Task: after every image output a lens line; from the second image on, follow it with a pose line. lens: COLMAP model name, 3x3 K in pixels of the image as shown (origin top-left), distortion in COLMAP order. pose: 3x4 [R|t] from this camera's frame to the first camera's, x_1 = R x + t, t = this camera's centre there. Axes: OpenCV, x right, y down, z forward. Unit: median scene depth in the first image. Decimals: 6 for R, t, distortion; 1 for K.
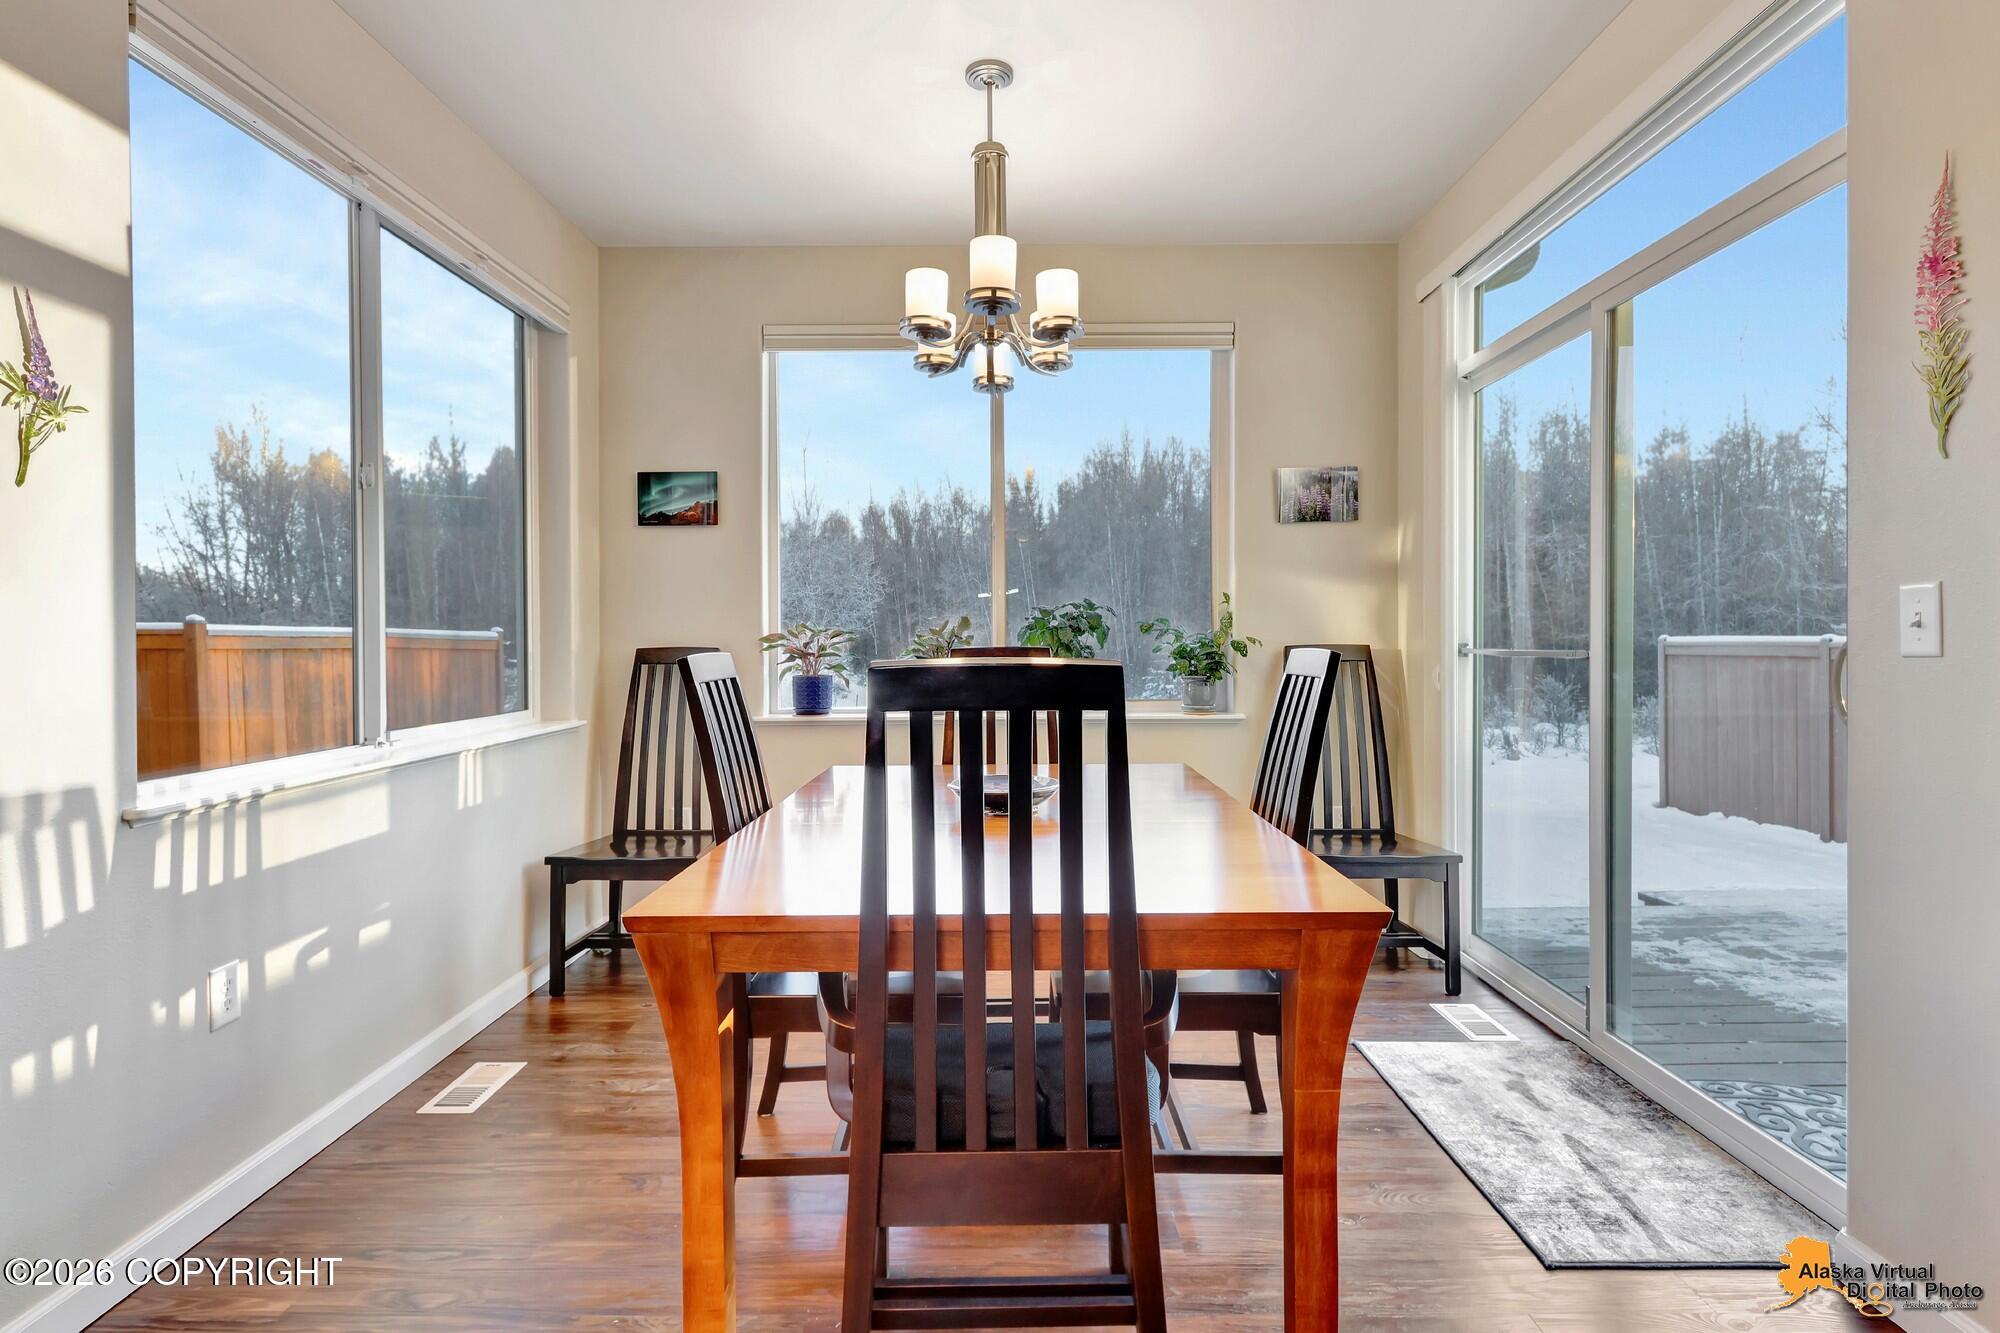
lens RADIAL K [[936.8, 0, 997.4], [0, 936.8, 643.6], [0, 0, 1]] dist [0.001592, 0.000196]
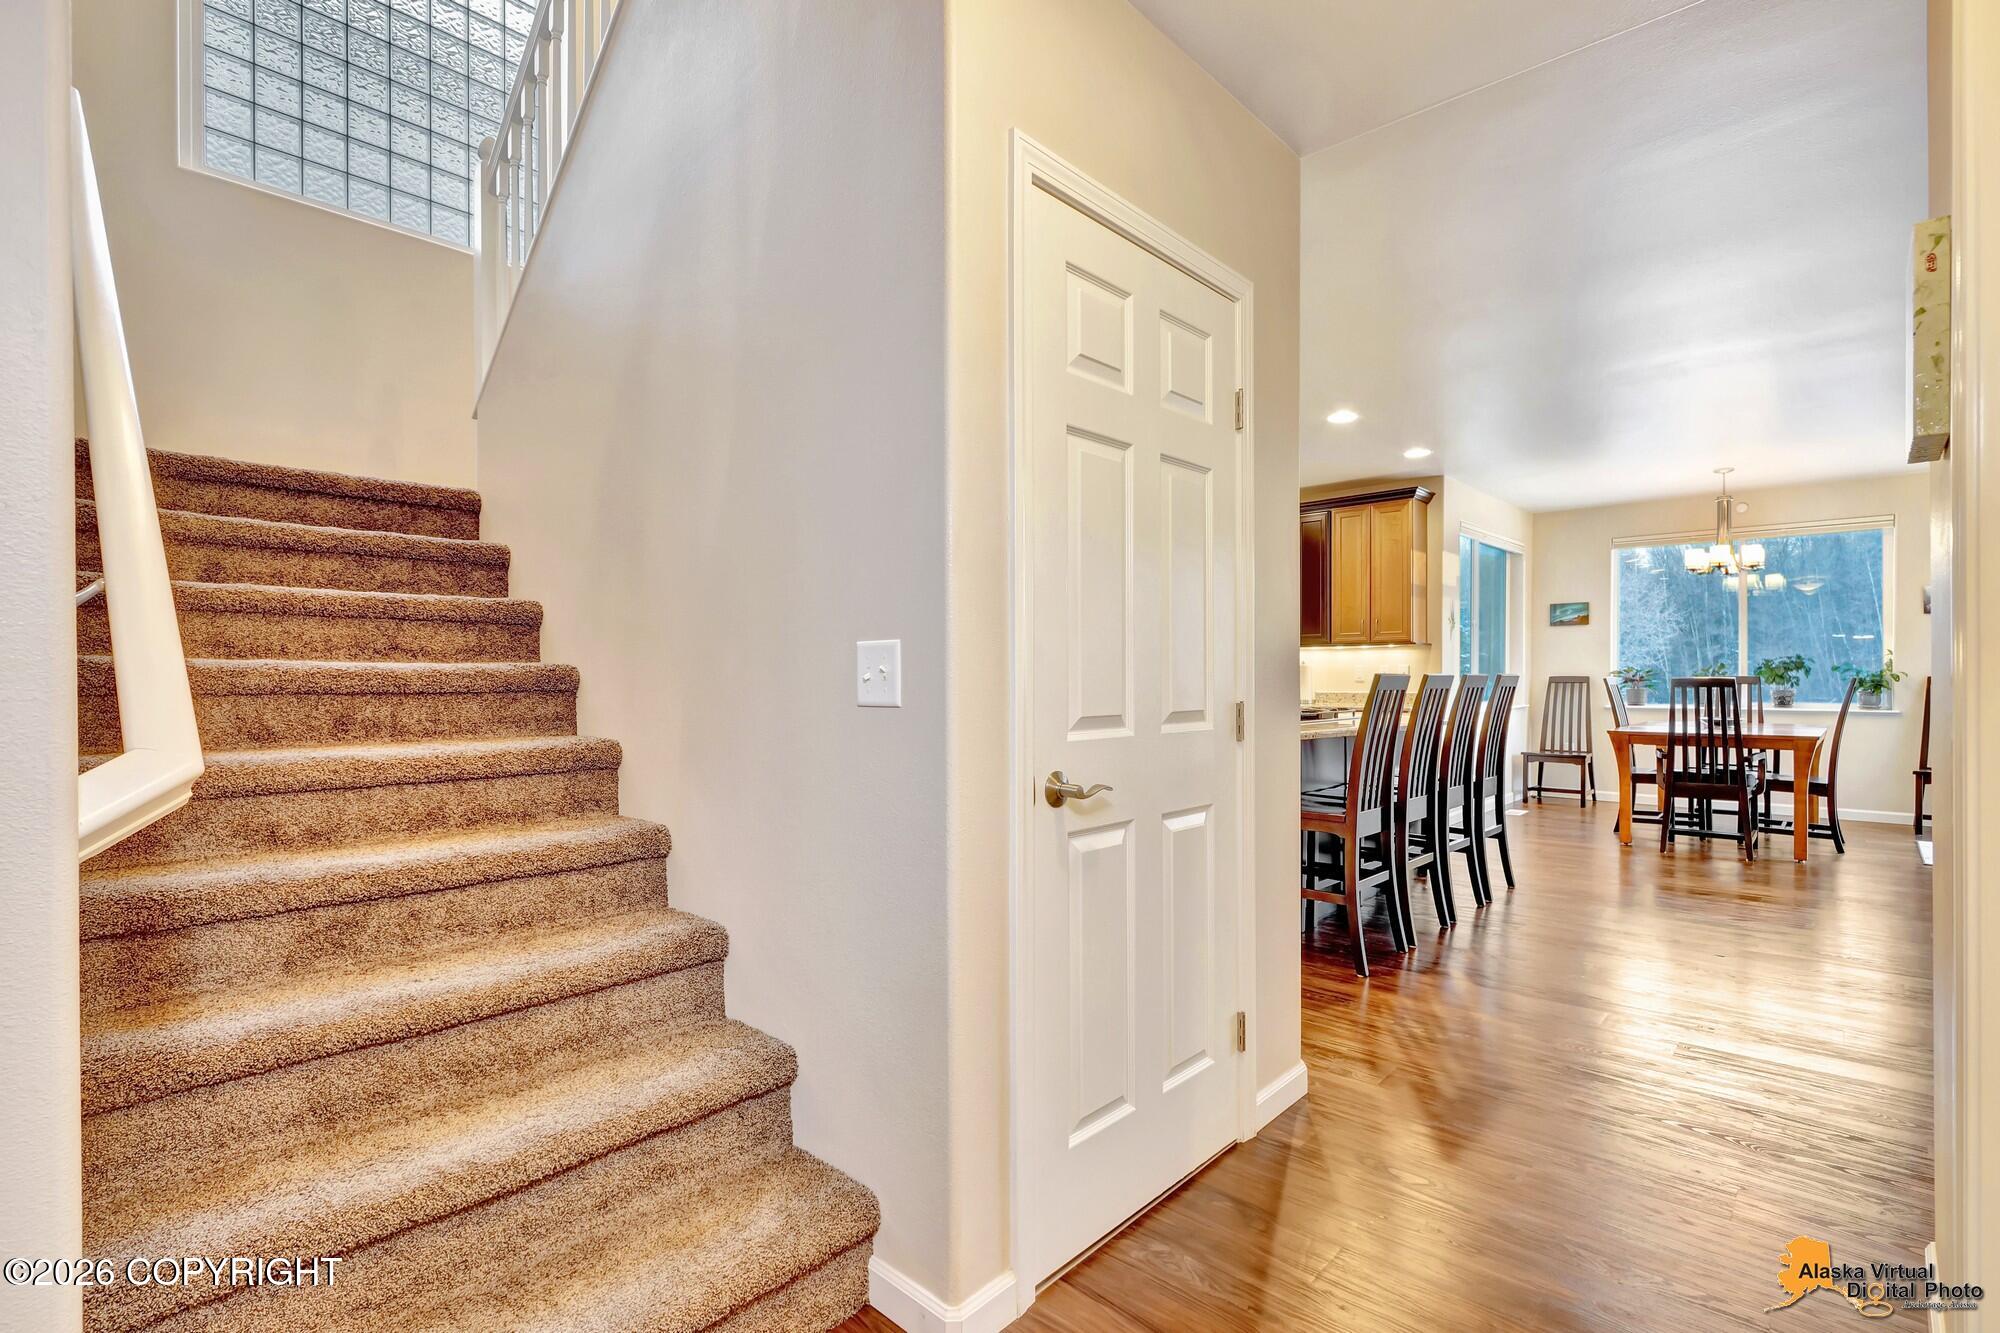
lens RADIAL K [[942.9, 0, 986.9], [0, 942.9, 672.7], [0, 0, 1]] dist [0.004064, 0.000100]
pose [[0.730067, 0.001400, -0.683374, 0.222256], [-0.004942, 0.999983, -0.003231, 0.010186], [0.683358, 0.005736, 0.730061, -1.779463]]
